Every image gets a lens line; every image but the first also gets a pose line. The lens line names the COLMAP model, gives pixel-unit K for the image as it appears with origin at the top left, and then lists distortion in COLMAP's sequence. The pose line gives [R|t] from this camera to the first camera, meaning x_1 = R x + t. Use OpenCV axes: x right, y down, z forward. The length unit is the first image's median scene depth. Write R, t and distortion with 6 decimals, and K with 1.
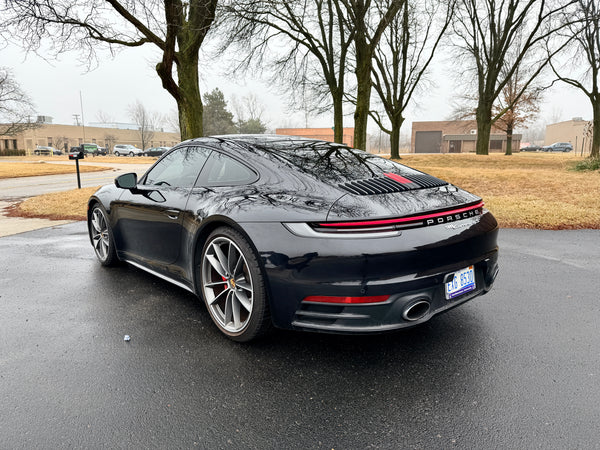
lens RADIAL K [[423.7, 0, 300.0], [0, 423.7, 225.0], [0, 0, 1]] dist [0.043983, -0.053653]
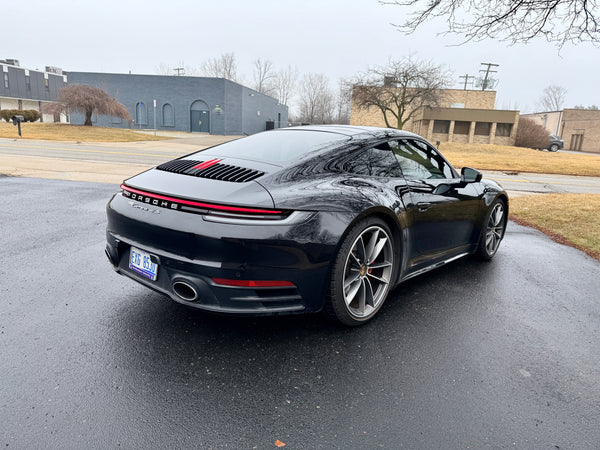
lens RADIAL K [[431.7, 0, 300.0], [0, 431.7, 225.0], [0, 0, 1]] dist [-0.004995, -0.002289]
pose [[0.142499, 0.218288, -0.965424, 0.118290], [-0.219312, 0.958097, 0.184260, -0.019269], [0.965192, 0.185472, 0.184401, 0.096276]]
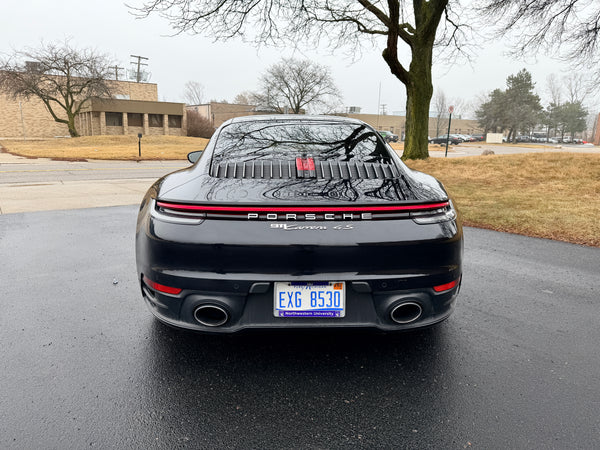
lens RADIAL K [[423.7, 0, 300.0], [0, 423.7, 225.0], [0, 0, 1]] dist [0.043983, -0.053653]
pose [[0.786700, 0.141644, -0.600866, 0.066792], [-0.125077, 0.989707, 0.069547, -0.004432], [0.604532, 0.020442, 0.796318, 0.031359]]
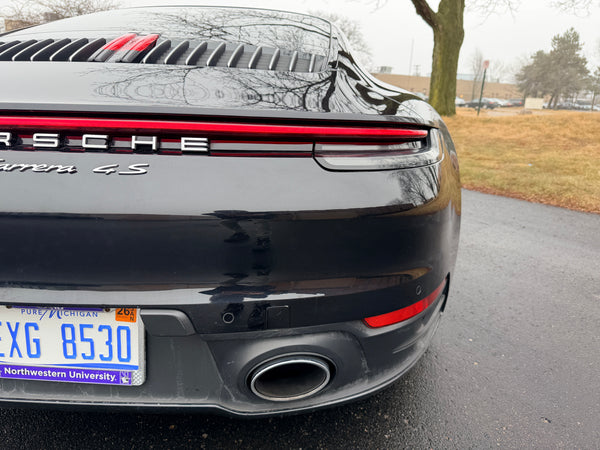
lens RADIAL K [[431.7, 0, 300.0], [0, 431.7, 225.0], [0, 0, 1]] dist [-0.004995, -0.002289]
pose [[0.746207, 0.216990, -0.629357, 0.058219], [-0.151753, 0.975941, 0.156557, -0.002925], [0.648187, -0.021317, 0.761183, 0.072384]]
